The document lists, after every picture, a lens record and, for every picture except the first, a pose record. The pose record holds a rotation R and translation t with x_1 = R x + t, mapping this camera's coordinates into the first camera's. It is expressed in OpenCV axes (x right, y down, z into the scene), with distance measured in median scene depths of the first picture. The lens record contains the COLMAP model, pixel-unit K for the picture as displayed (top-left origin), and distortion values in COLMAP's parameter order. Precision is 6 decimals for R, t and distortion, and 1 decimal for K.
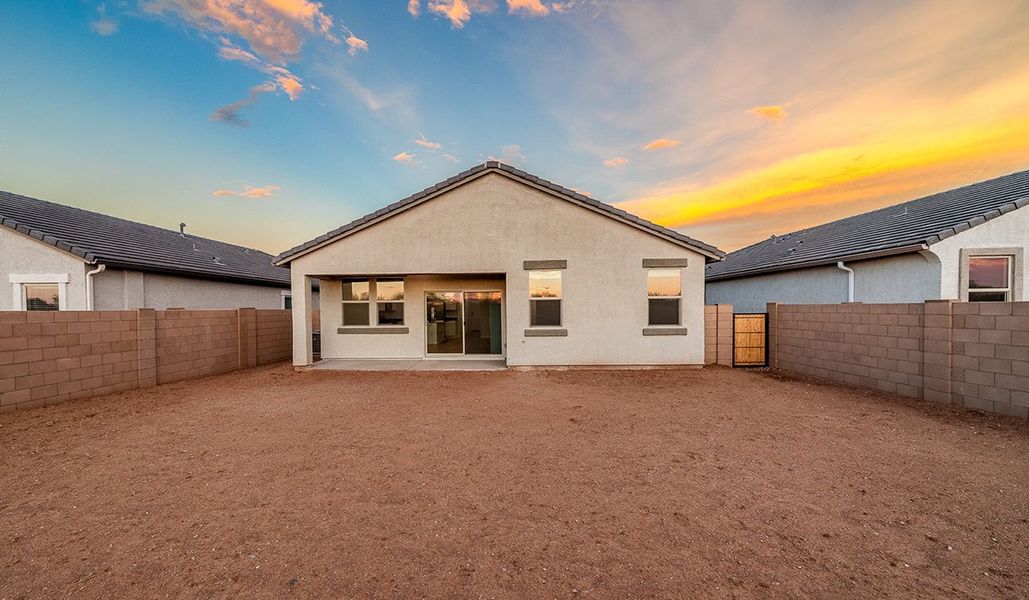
lens RADIAL K [[410.1, 0, 495.1], [0, 410.1, 317.2], [0, 0, 1]] dist [0.002679, 0.000790]
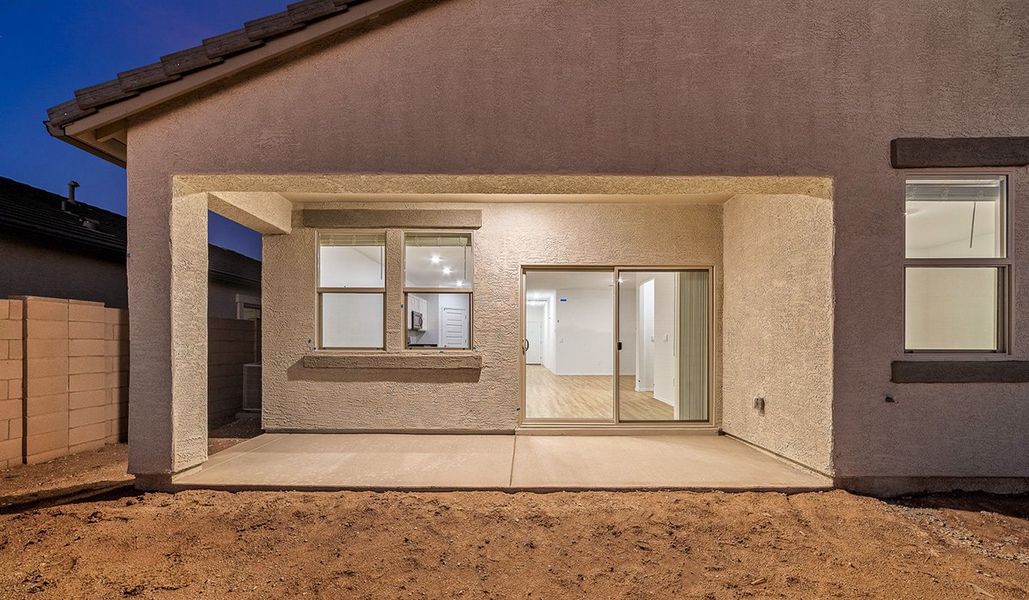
lens RADIAL K [[410.1, 0, 526.6], [0, 410.1, 340.7], [0, 0, 1]] dist [0.002679, 0.000790]
pose [[0.999151, 0.011491, 0.039563, -0.215730], [-0.010449, 0.999596, -0.026435, 0.025901], [-0.039851, 0.026000, 0.998867, 0.699282]]
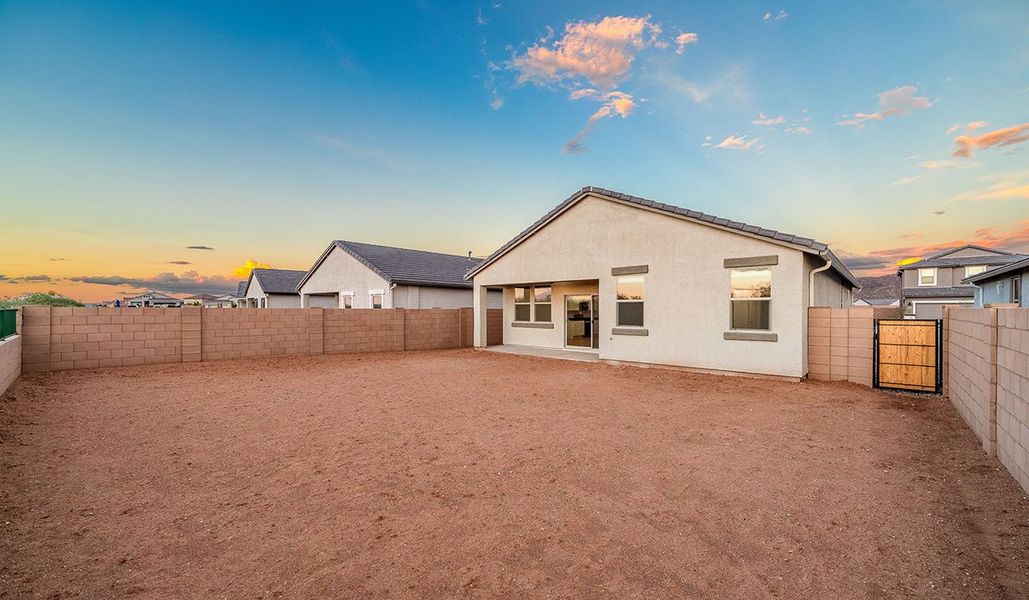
lens RADIAL K [[410.1, 0, 509.8], [0, 410.1, 313.7], [0, 0, 1]] dist [0.002679, 0.000790]
pose [[0.757822, 0.016544, -0.652252, 0.597204], [-0.024313, 0.999700, -0.002890, -0.000069], [0.652008, 0.018048, 0.757997, -0.047449]]
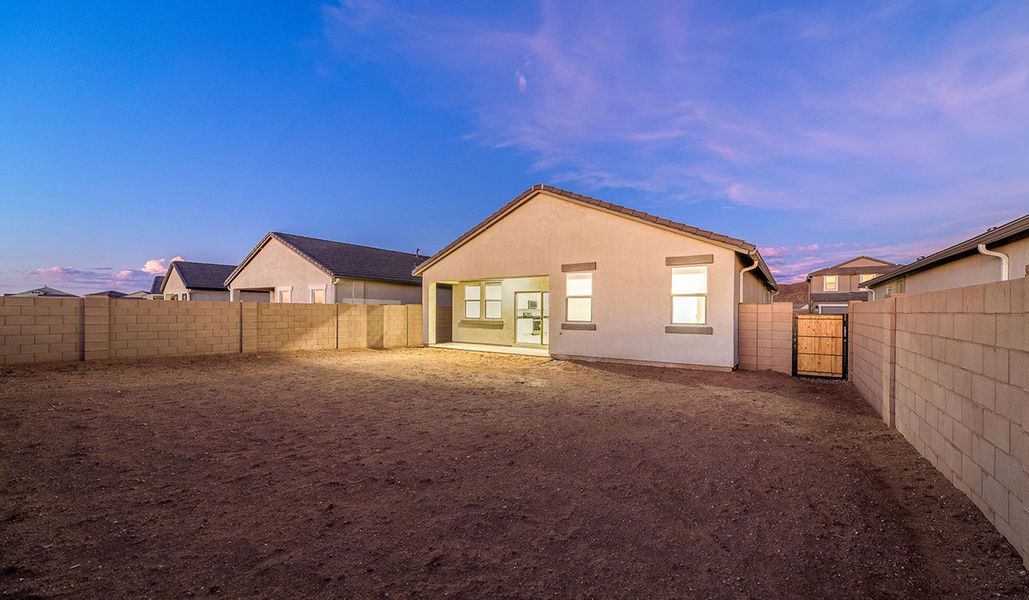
lens RADIAL K [[410.1, 0, 513.7], [0, 410.1, 313.3], [0, 0, 1]] dist [0.002679, 0.000790]
pose [[0.838993, 0.018216, -0.543837, 0.588116], [-0.027313, 0.999589, -0.008655, 0.014965], [0.543456, 0.022116, 0.839147, -0.048412]]
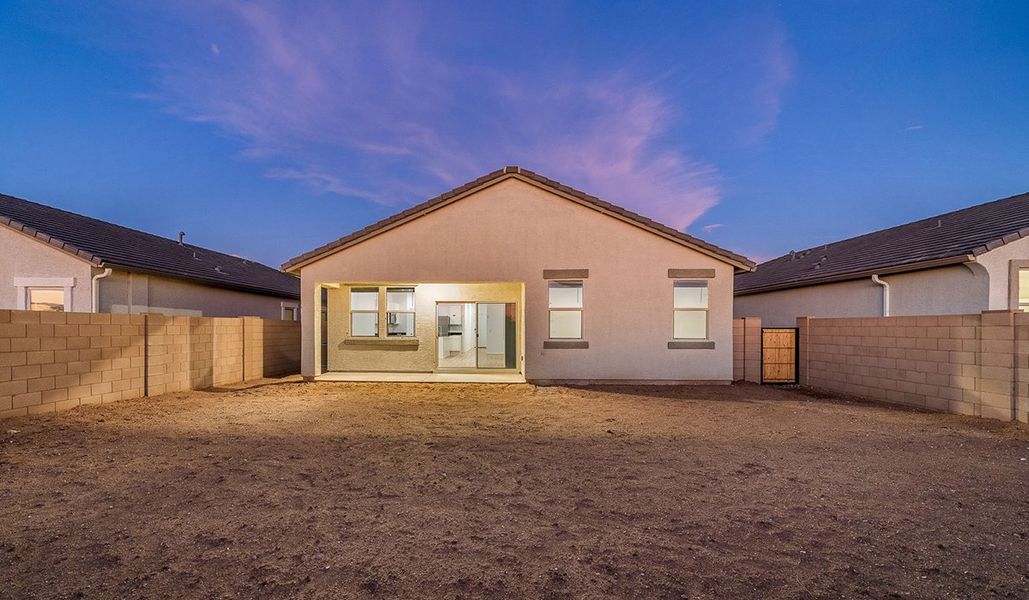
lens RADIAL K [[424.7, 0, 485.7], [0, 424.7, 329.3], [0, 0, 1]] dist [0.000220, 0.000929]
pose [[0.999878, 0.012125, -0.009832, -0.053349], [-0.012296, 0.999772, -0.017469, 0.020925], [0.009618, 0.017588, 0.999799, 0.009338]]
